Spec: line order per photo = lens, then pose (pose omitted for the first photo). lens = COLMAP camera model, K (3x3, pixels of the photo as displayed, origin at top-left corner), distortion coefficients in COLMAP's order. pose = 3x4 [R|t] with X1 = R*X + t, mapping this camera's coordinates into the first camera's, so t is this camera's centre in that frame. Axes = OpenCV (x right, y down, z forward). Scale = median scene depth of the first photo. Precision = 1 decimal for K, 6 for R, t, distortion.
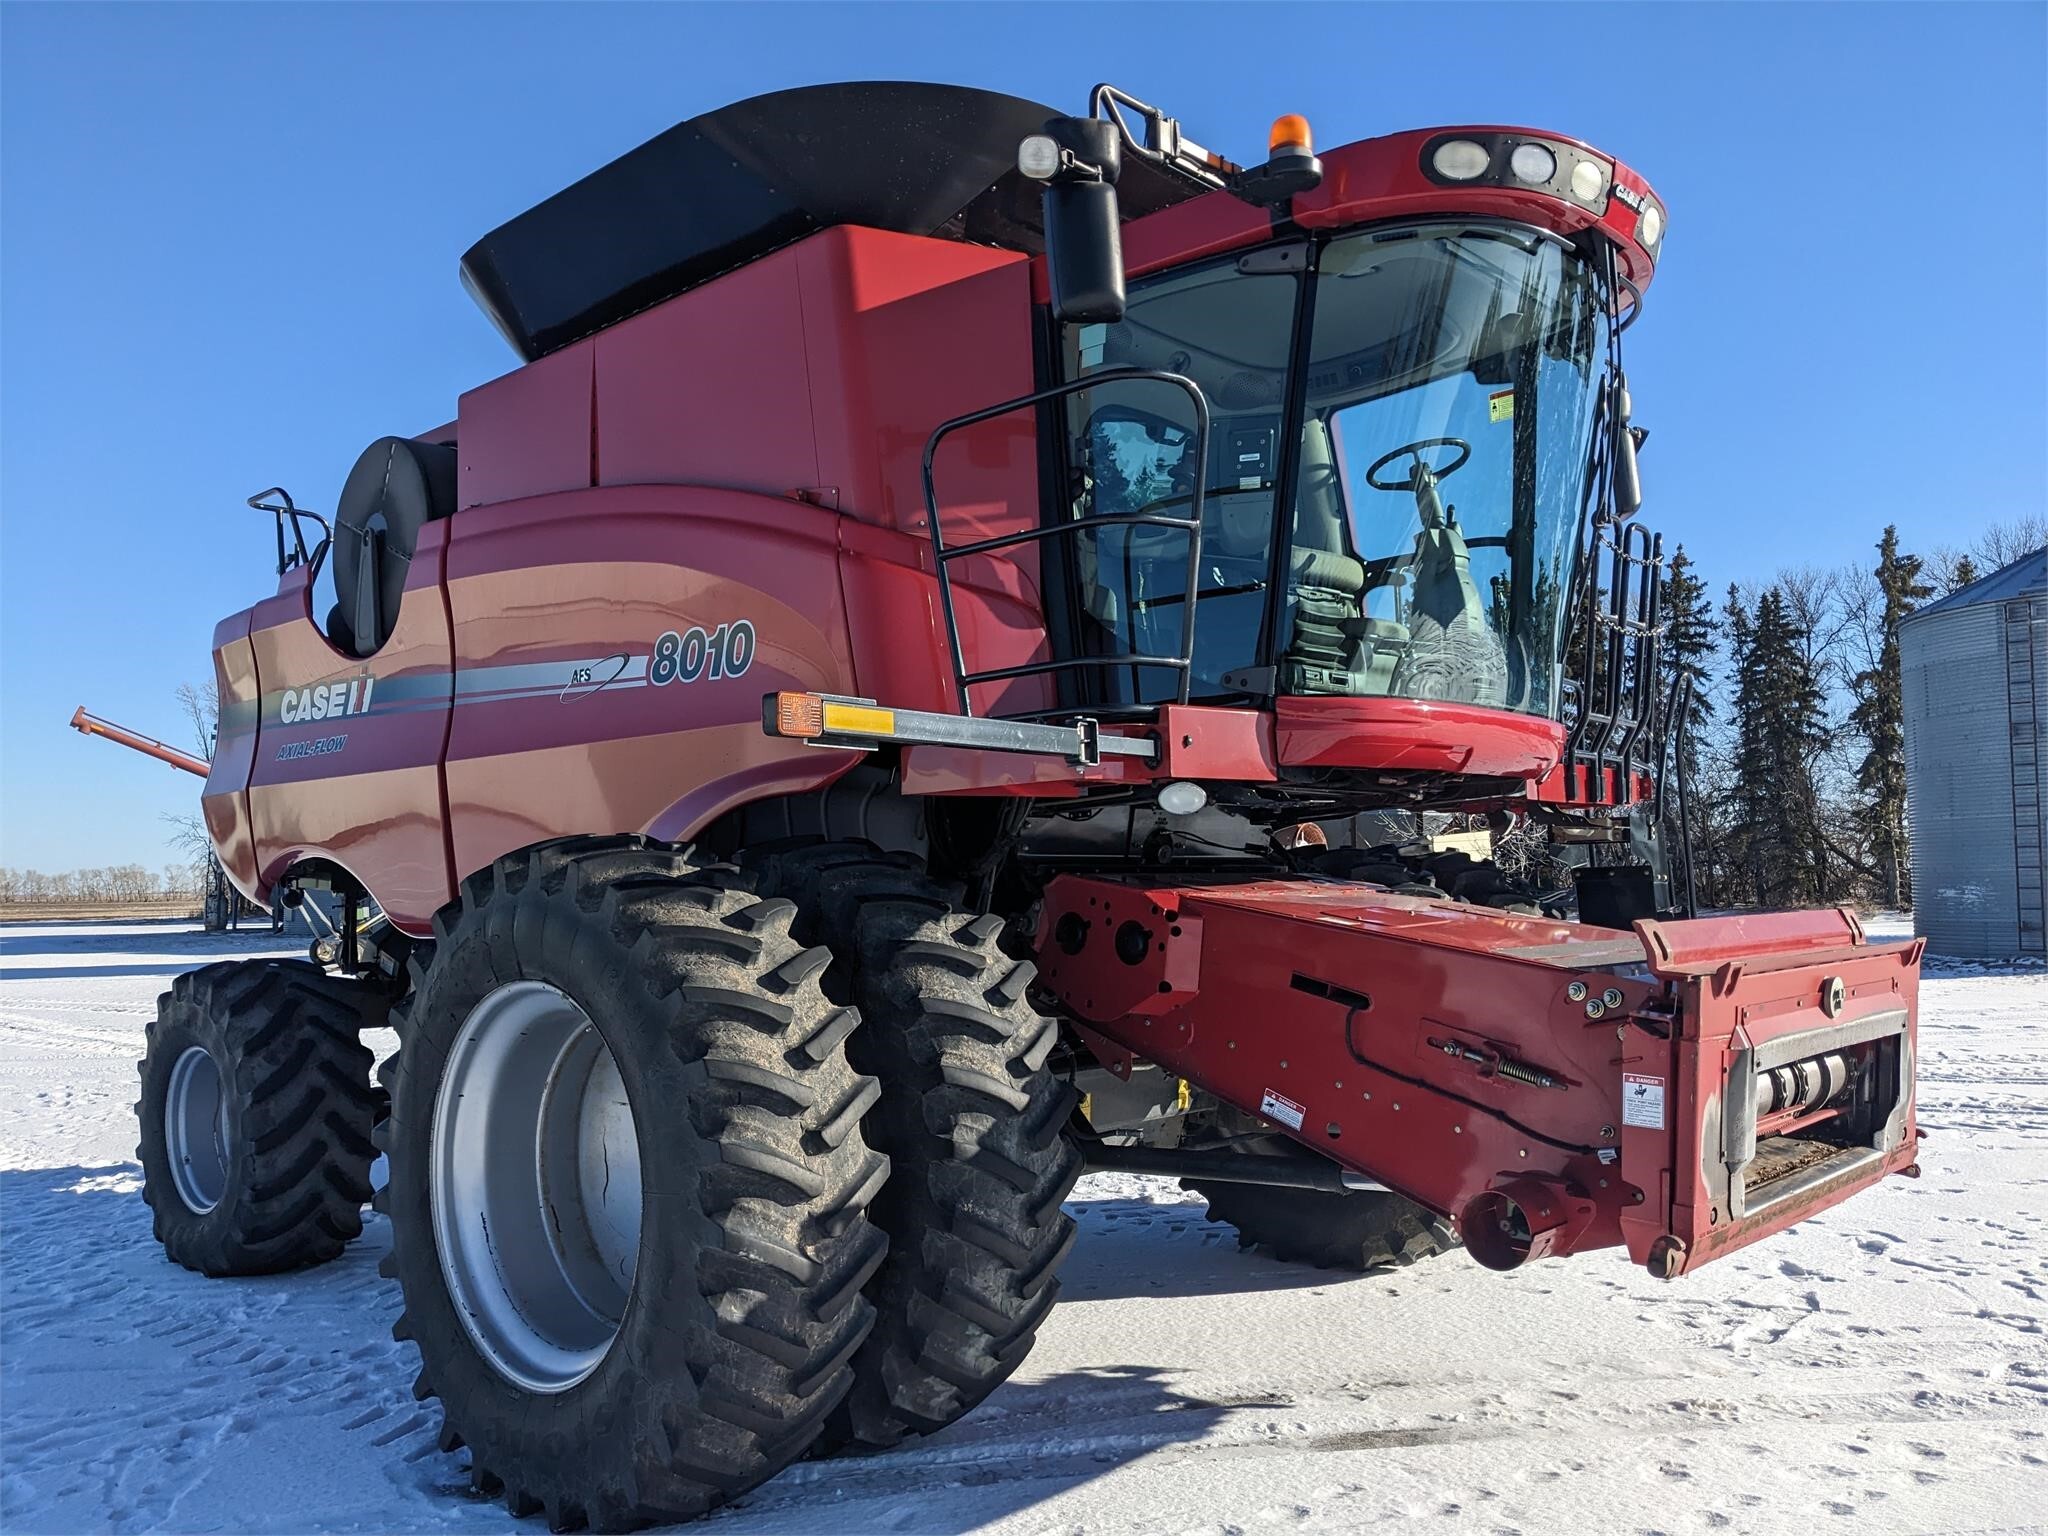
lens RADIAL K [[1619.2, 0, 1017.5], [0, 1619.2, 772.5], [0, 0, 1]] dist [0.062342, -0.093222]
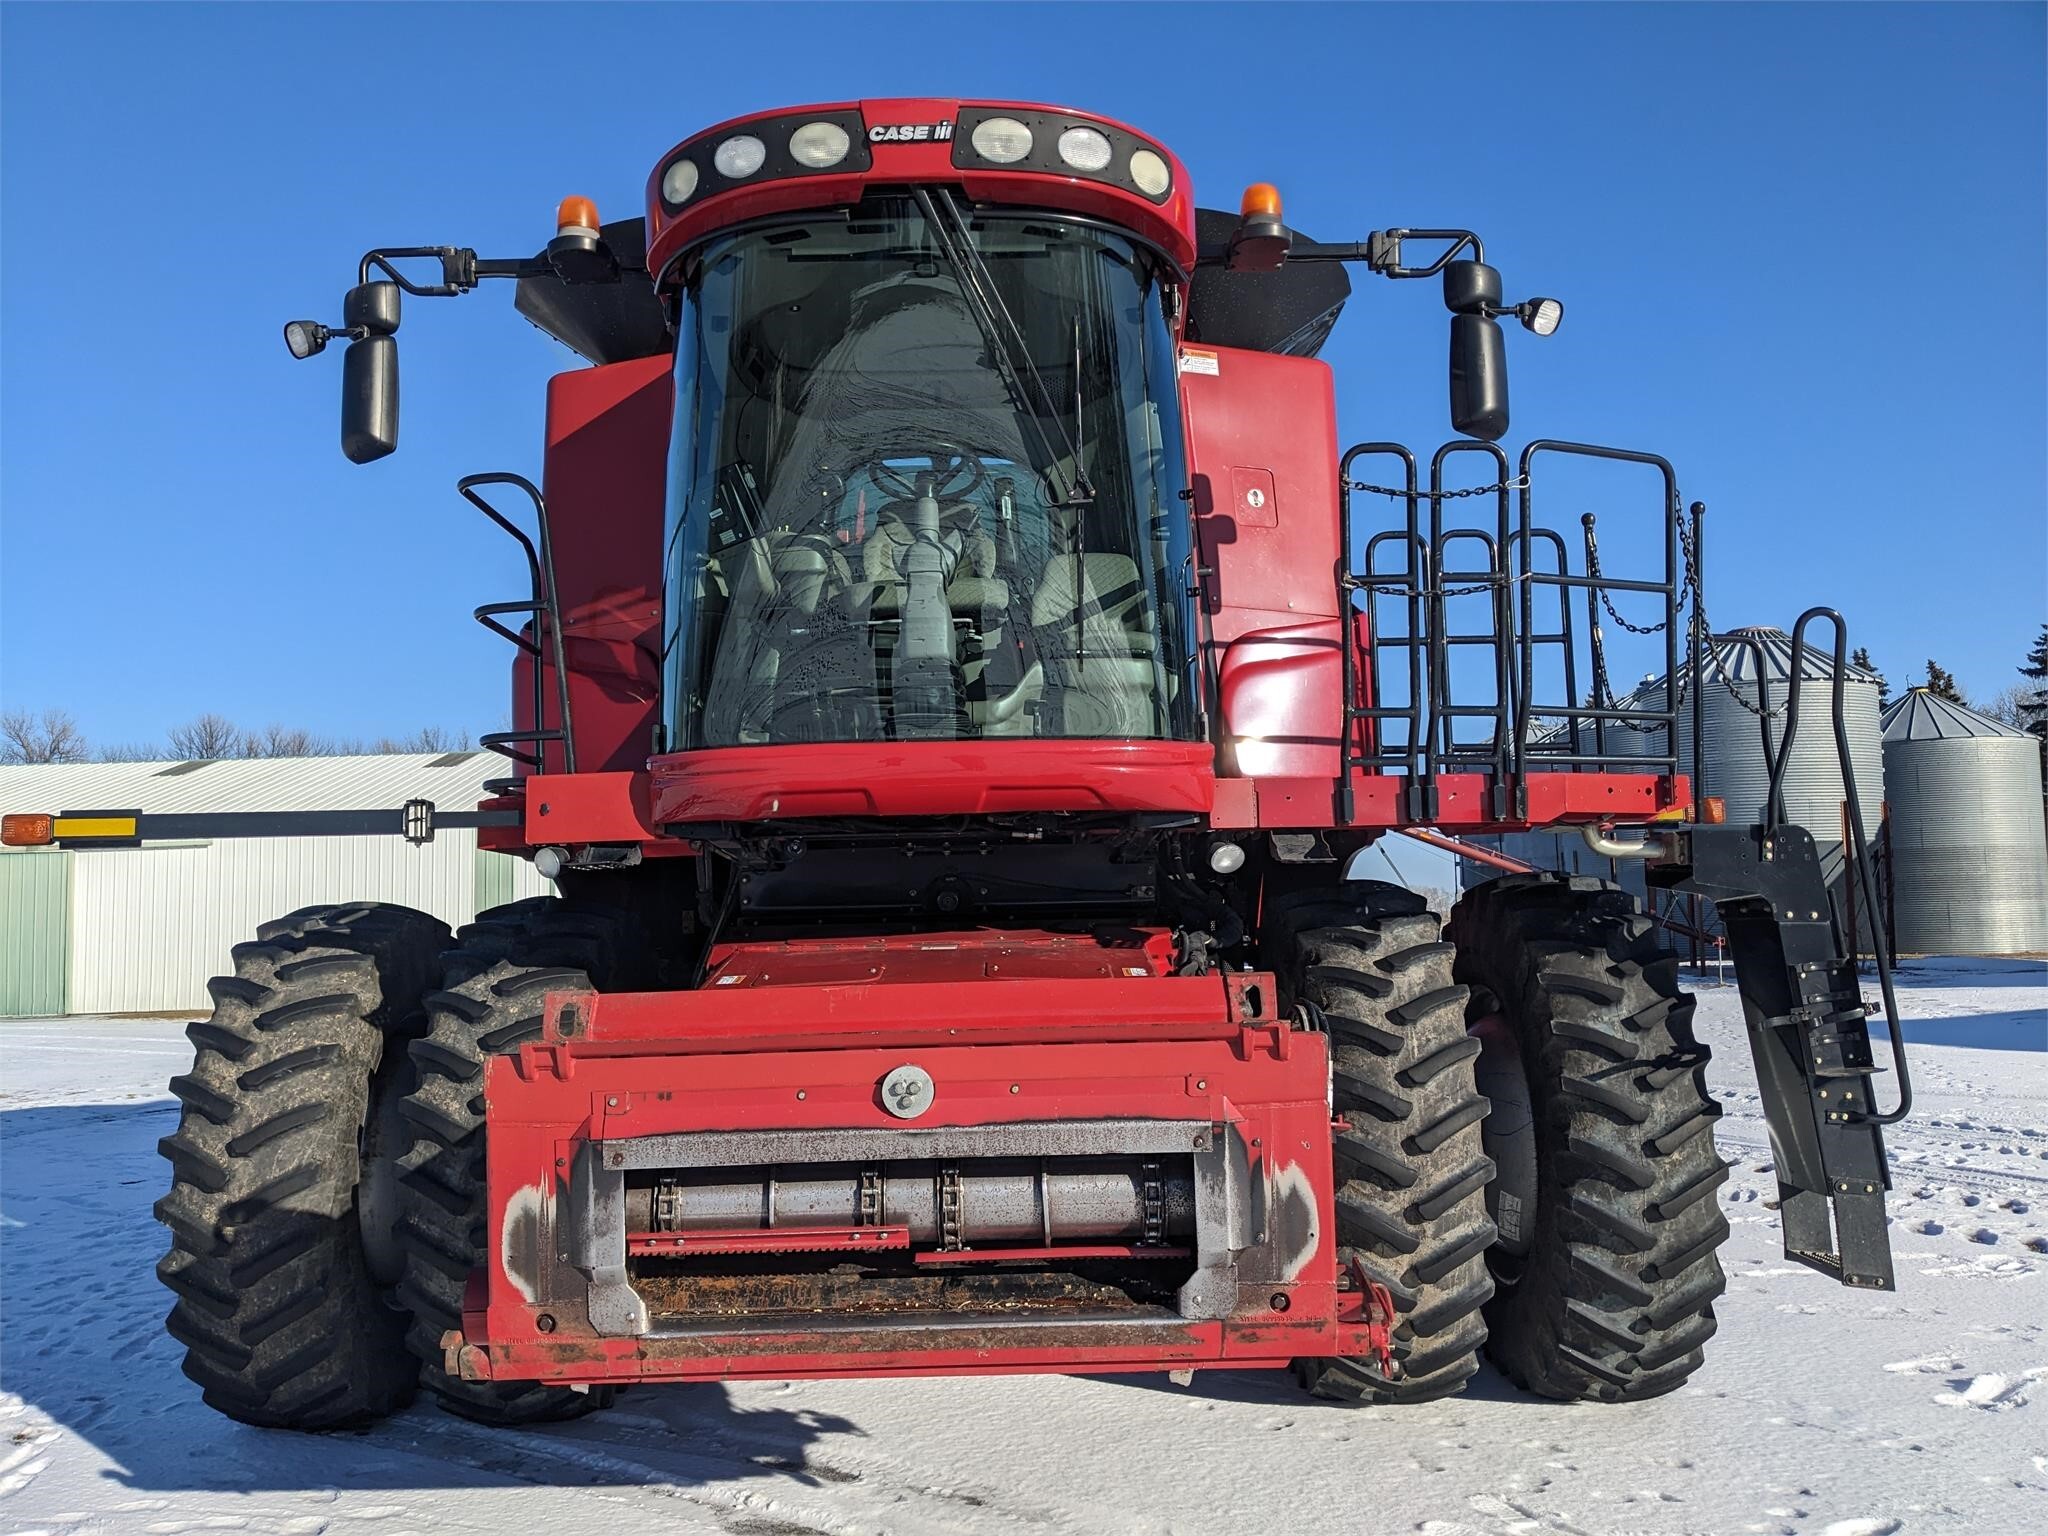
lens RADIAL K [[1641.4, 0, 1016.7], [0, 1641.4, 778.9], [0, 0, 1]] dist [0.096412, -0.216206]
pose [[0.674592, -0.065891, -0.735244, 1.047639], [0.065402, 0.997426, -0.029379, 0.011972], [0.735288, -0.028268, 0.677165, 0.466082]]
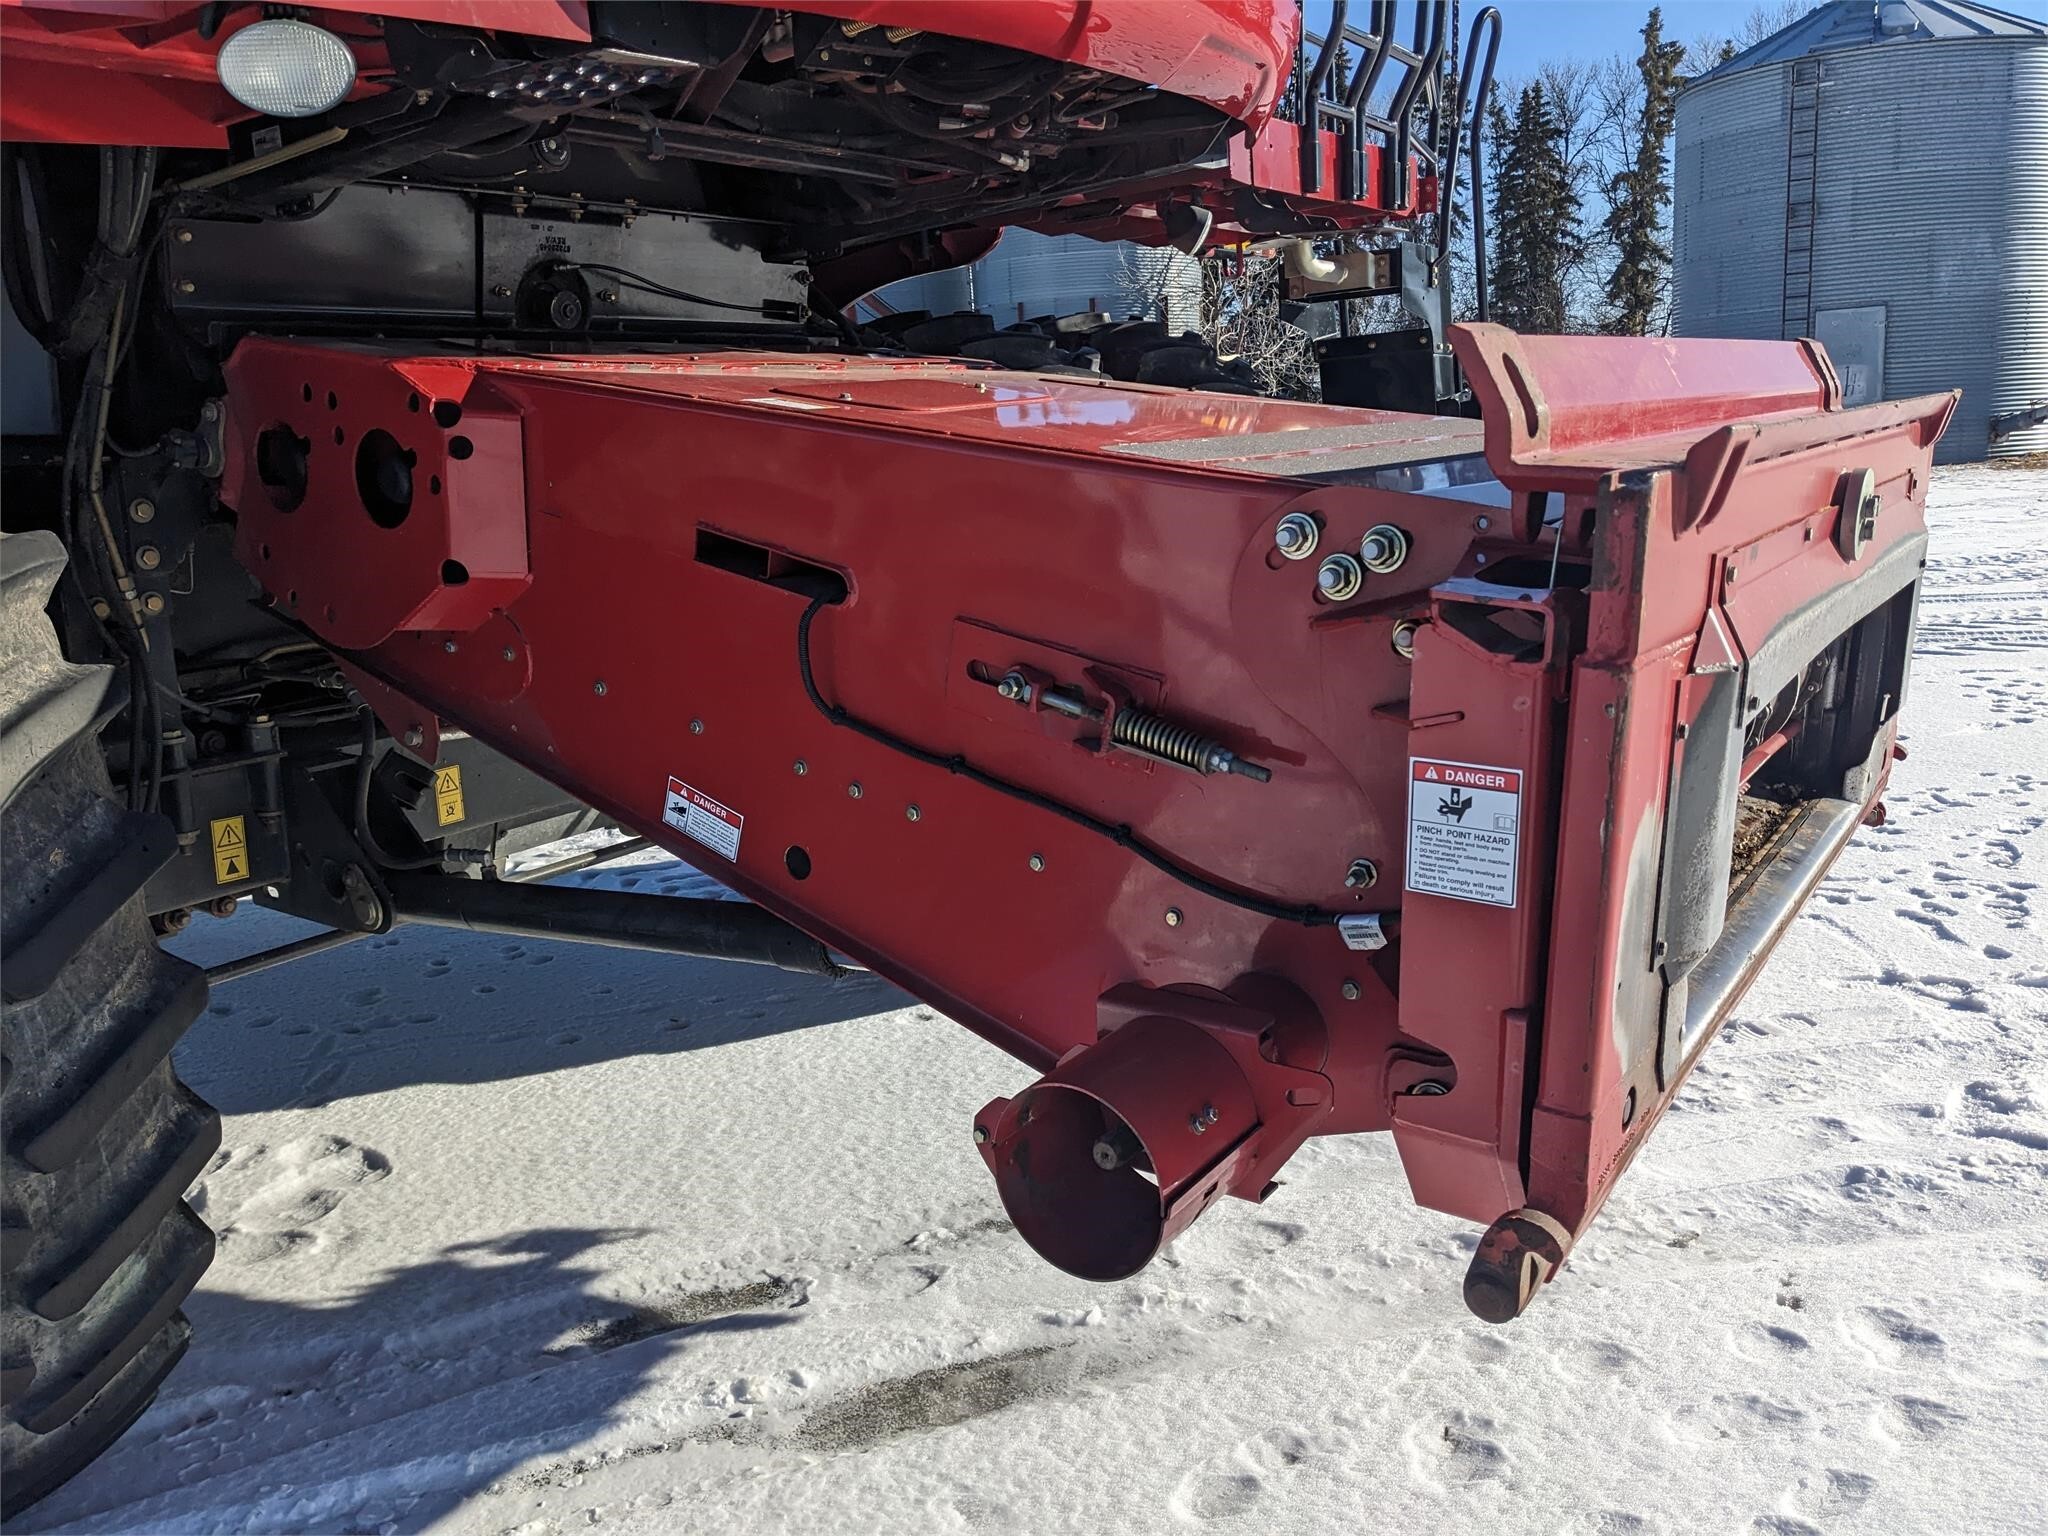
lens RADIAL K [[1643.3, 0, 1024.6], [0, 1643.3, 746.0], [0, 0, 1]] dist [0.055687, -0.091352]
pose [[0.987789, -0.070190, 0.139089, 0.190628], [0.033175, 0.967051, 0.252411, 0.070017], [-0.152223, -0.244714, 0.957571, 0.535932]]
